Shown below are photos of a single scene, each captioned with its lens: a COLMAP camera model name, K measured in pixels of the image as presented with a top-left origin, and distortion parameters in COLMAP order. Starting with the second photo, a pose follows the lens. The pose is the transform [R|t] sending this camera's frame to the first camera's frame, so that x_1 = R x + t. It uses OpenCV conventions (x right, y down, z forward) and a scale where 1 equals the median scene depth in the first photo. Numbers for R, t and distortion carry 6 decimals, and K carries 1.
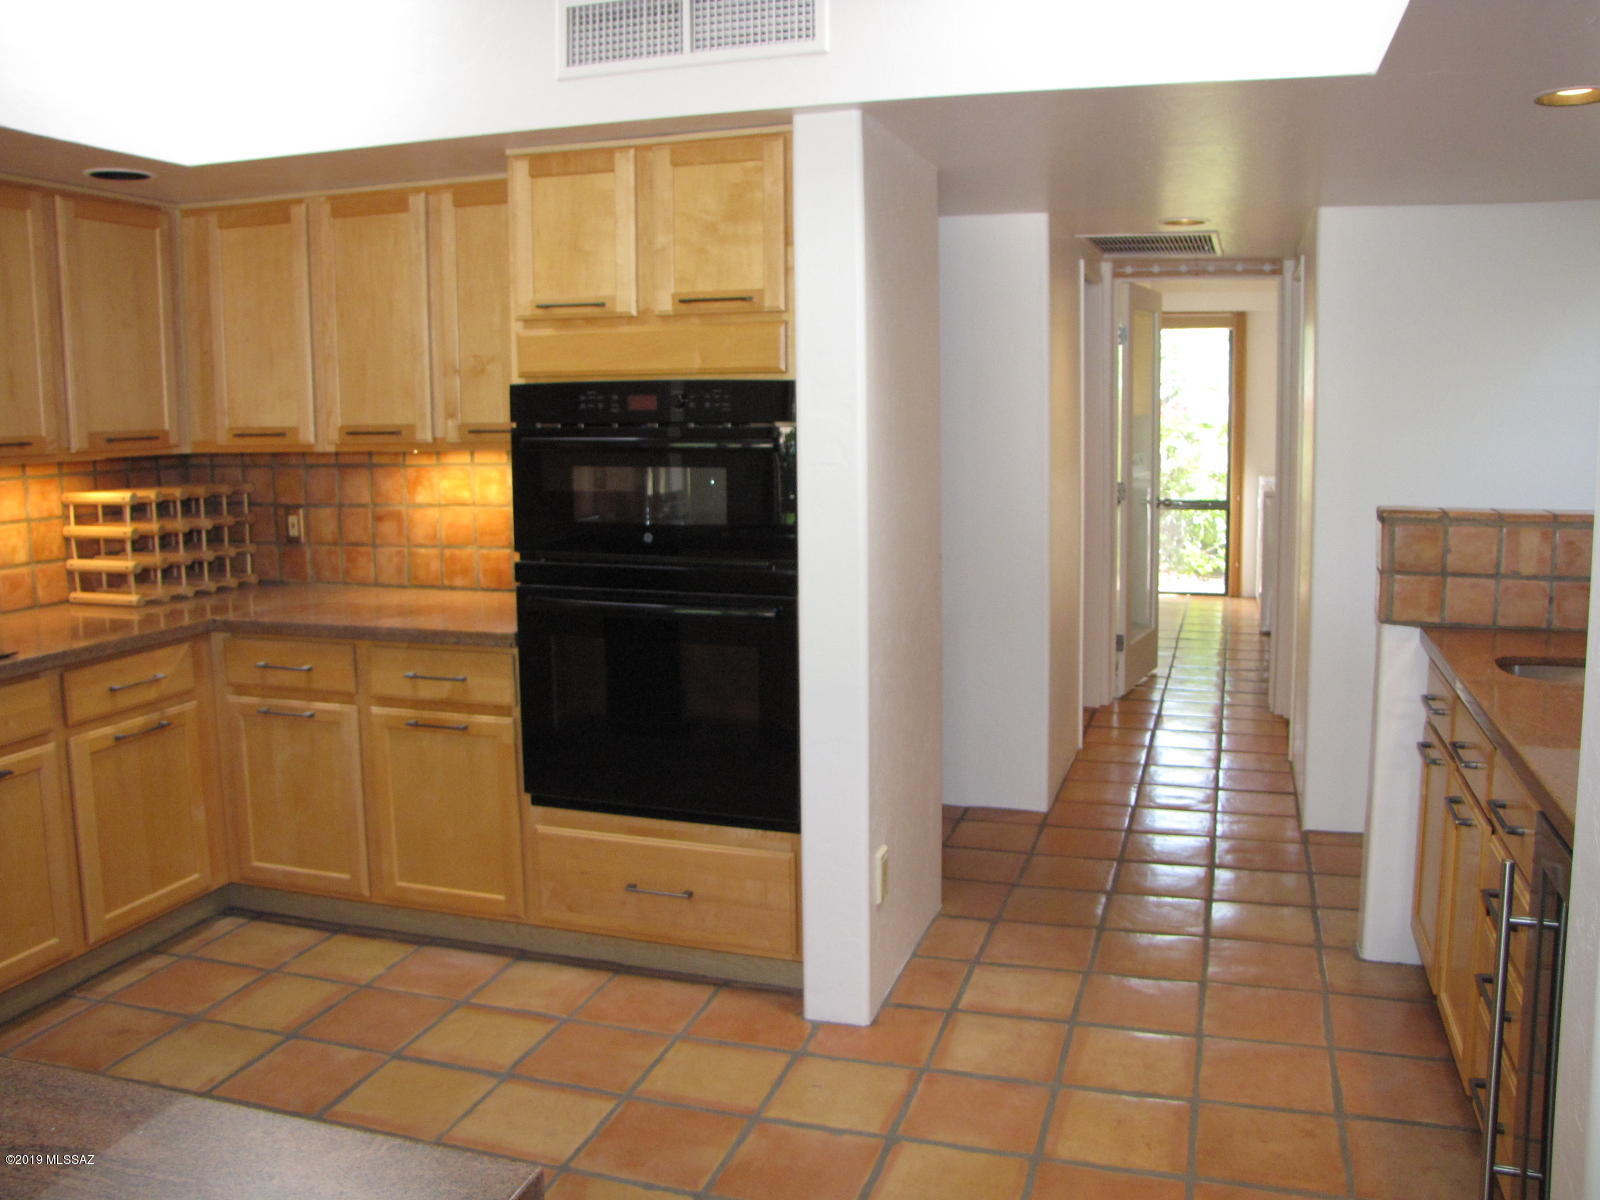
lens RADIAL K [[1343.7, 0, 798.0], [0, 1343.7, 554.3], [0, 0, 1]] dist [-0.179970, 0.152502]
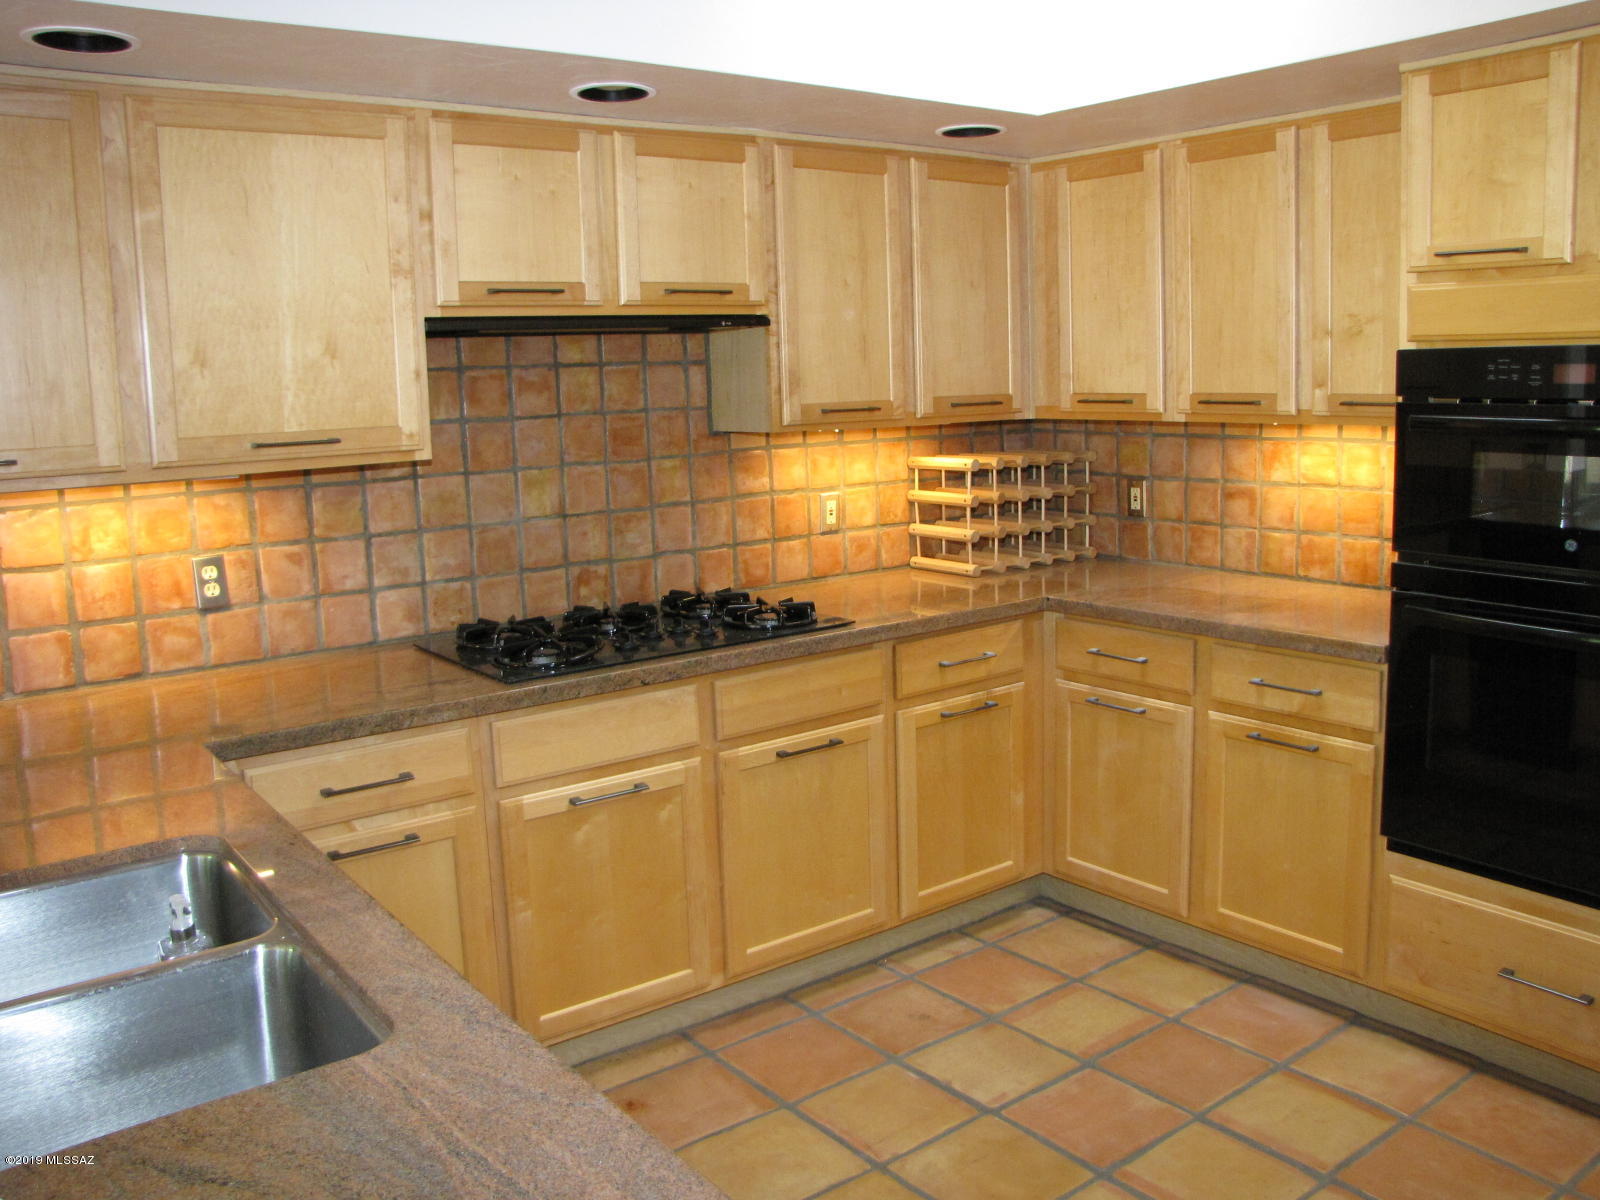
lens RADIAL K [[1343.7, 0, 798.0], [0, 1343.7, 554.3], [0, 0, 1]] dist [-0.179970, 0.152502]
pose [[0.817422, 0.065296, -0.572326, -0.045818], [-0.045234, 0.997763, 0.049228, -0.021268], [0.574260, -0.014351, 0.818547, 0.107503]]
